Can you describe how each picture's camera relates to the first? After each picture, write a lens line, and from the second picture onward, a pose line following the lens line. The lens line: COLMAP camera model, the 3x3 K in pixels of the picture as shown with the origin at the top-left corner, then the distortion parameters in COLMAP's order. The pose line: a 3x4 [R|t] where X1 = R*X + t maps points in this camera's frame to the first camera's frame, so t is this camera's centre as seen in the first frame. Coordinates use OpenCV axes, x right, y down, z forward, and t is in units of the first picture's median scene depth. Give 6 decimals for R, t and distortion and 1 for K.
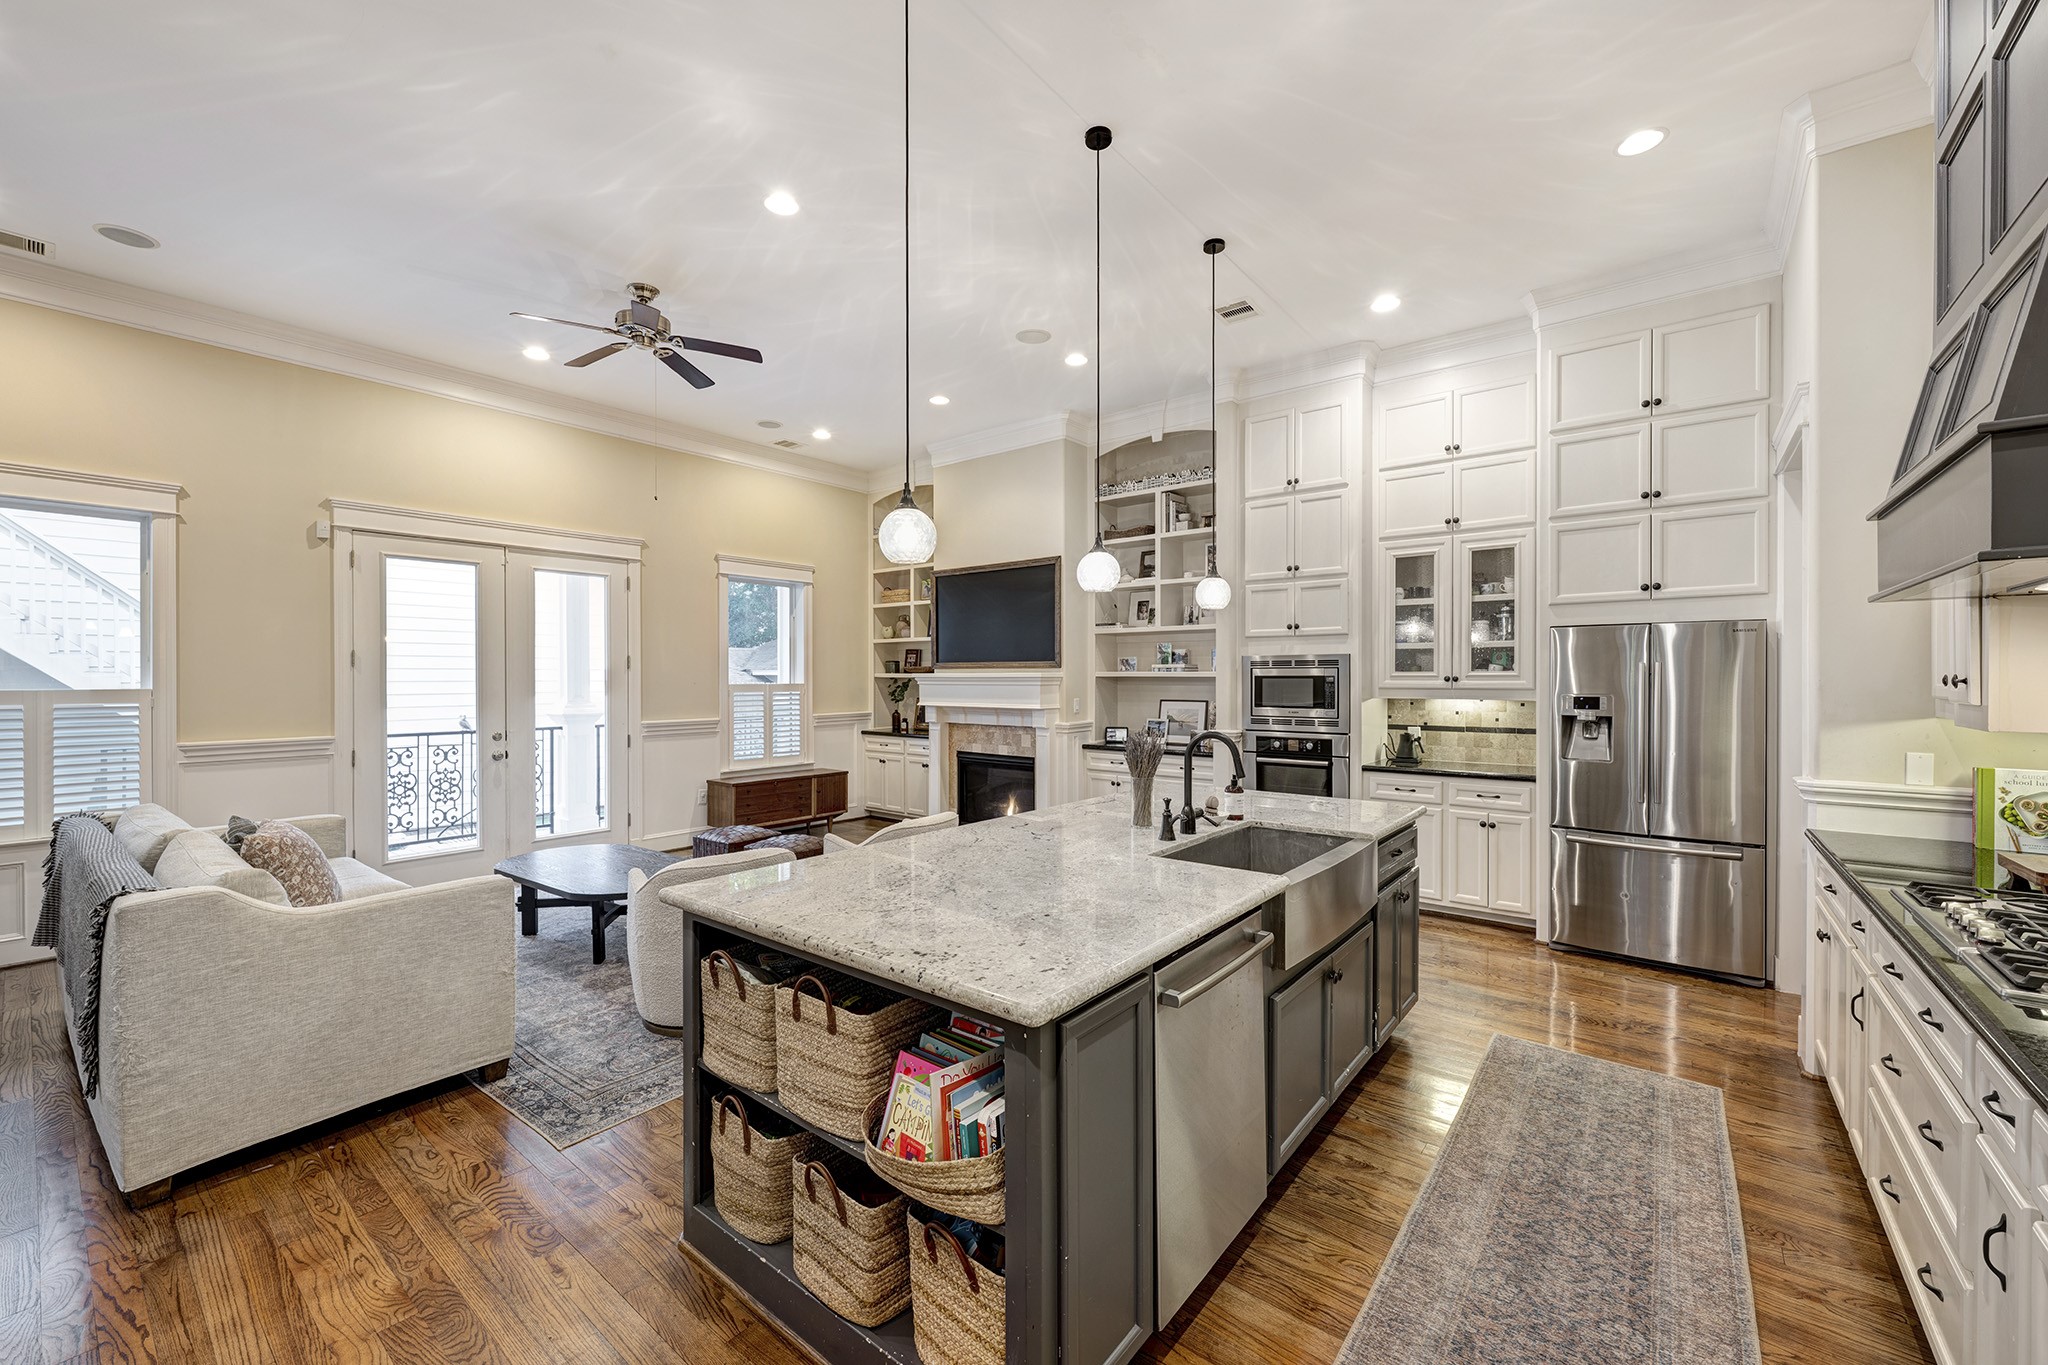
lens RADIAL K [[817.6, 0, 995.9], [0, 817.6, 680.2], [0, 0, 1]] dist [-0.000869, 0.000333]
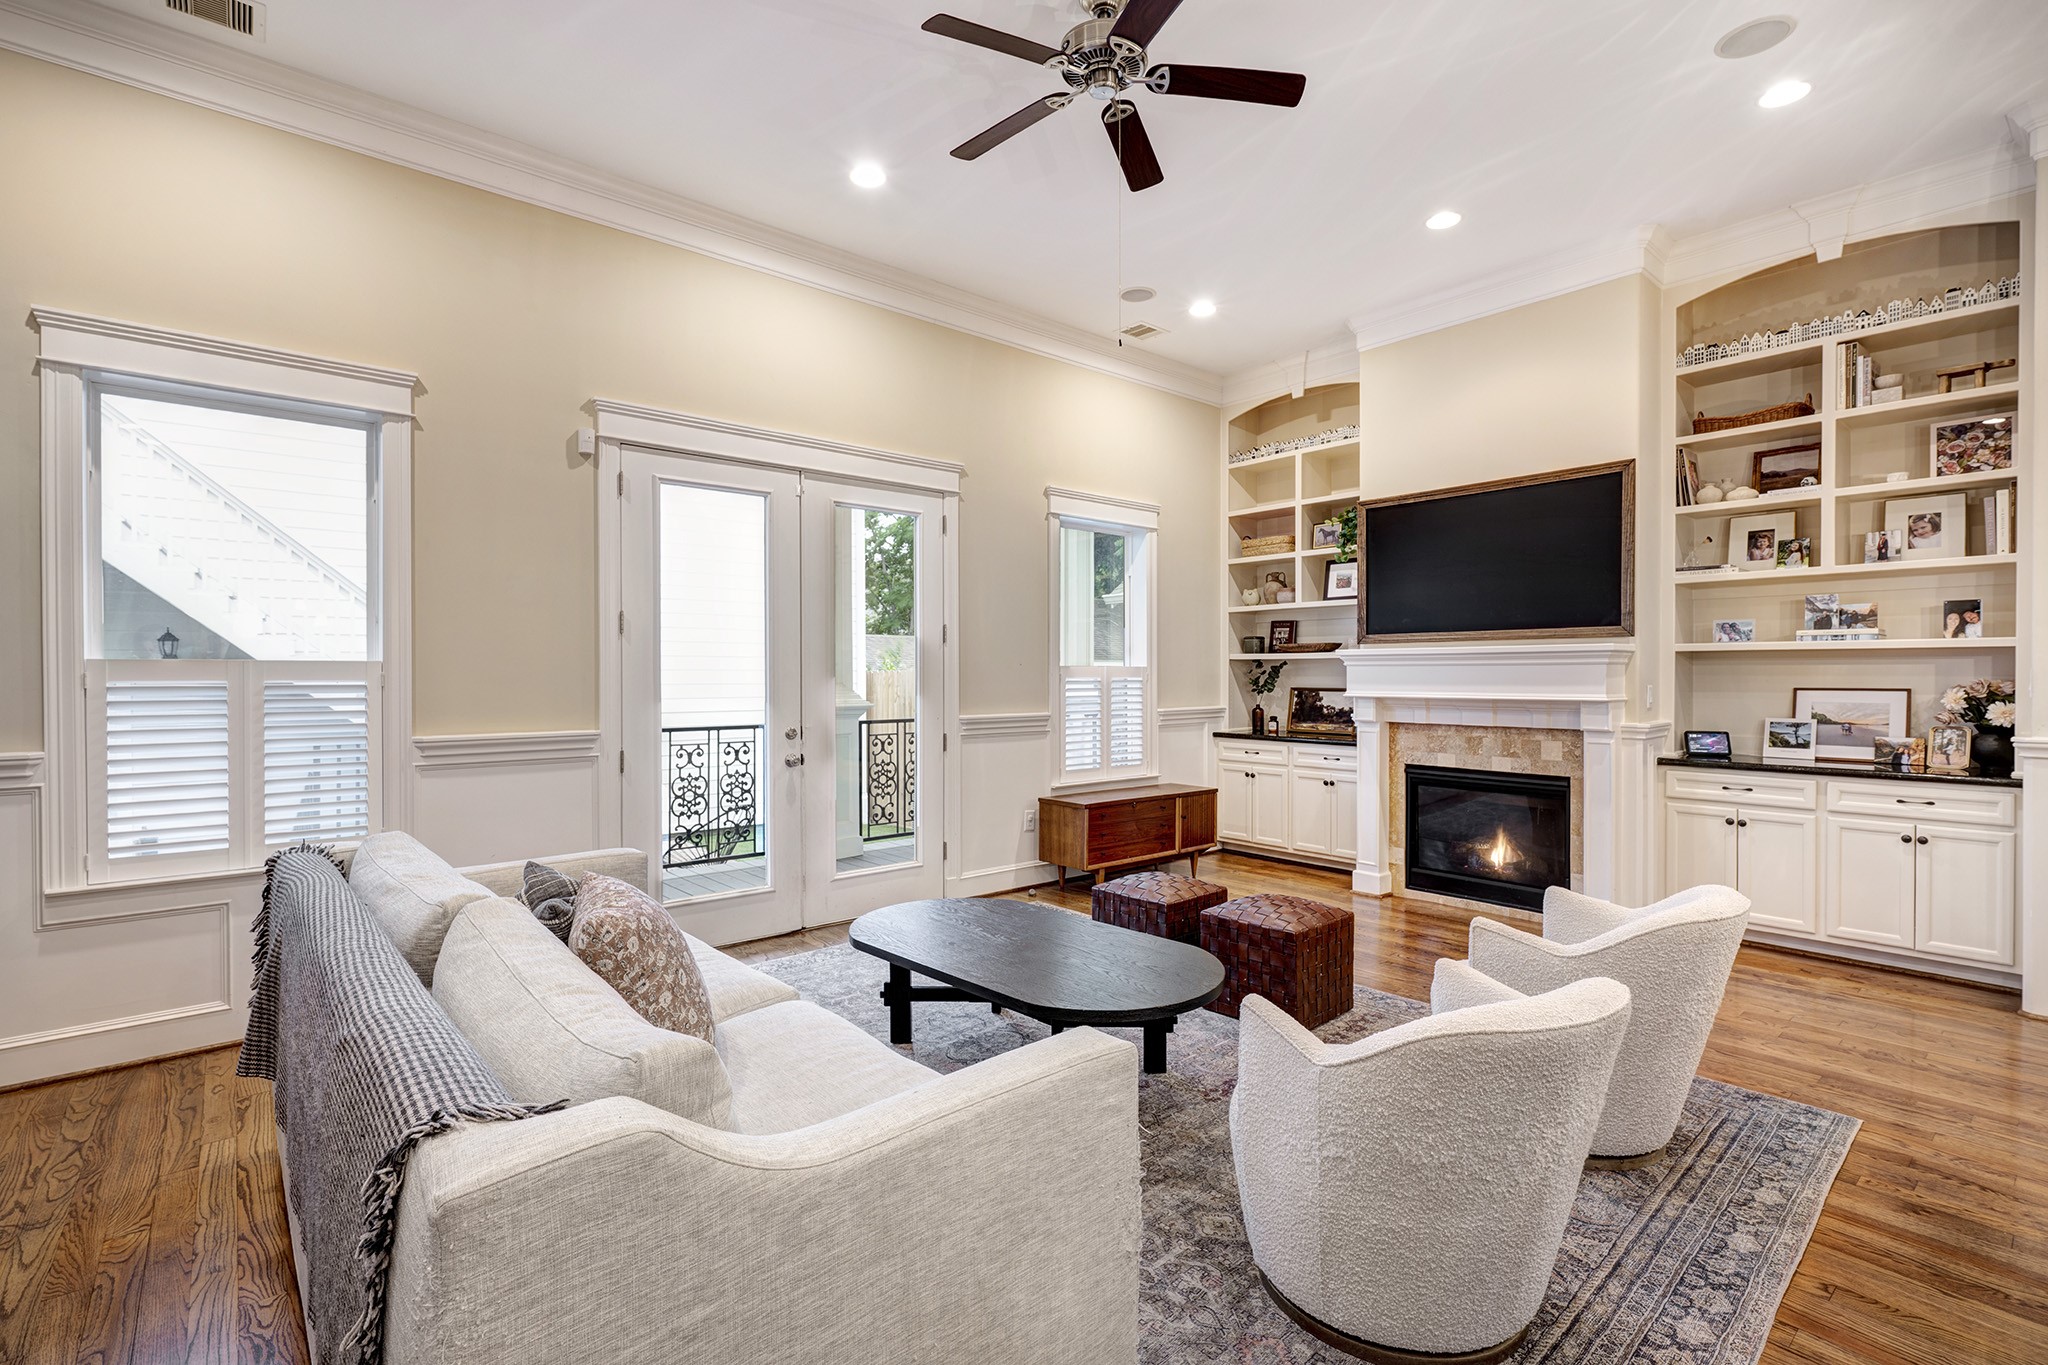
lens RADIAL K [[903.5, 0, 1024.0], [0, 903.5, 682.5], [0, 0, 1]] dist [-0.000733, -0.000297]
pose [[0.988263, 0.003805, -0.152716, -0.277176], [-0.003190, 0.999986, 0.004269, 0.019057], [0.152730, -0.003732, 0.988261, 0.236973]]
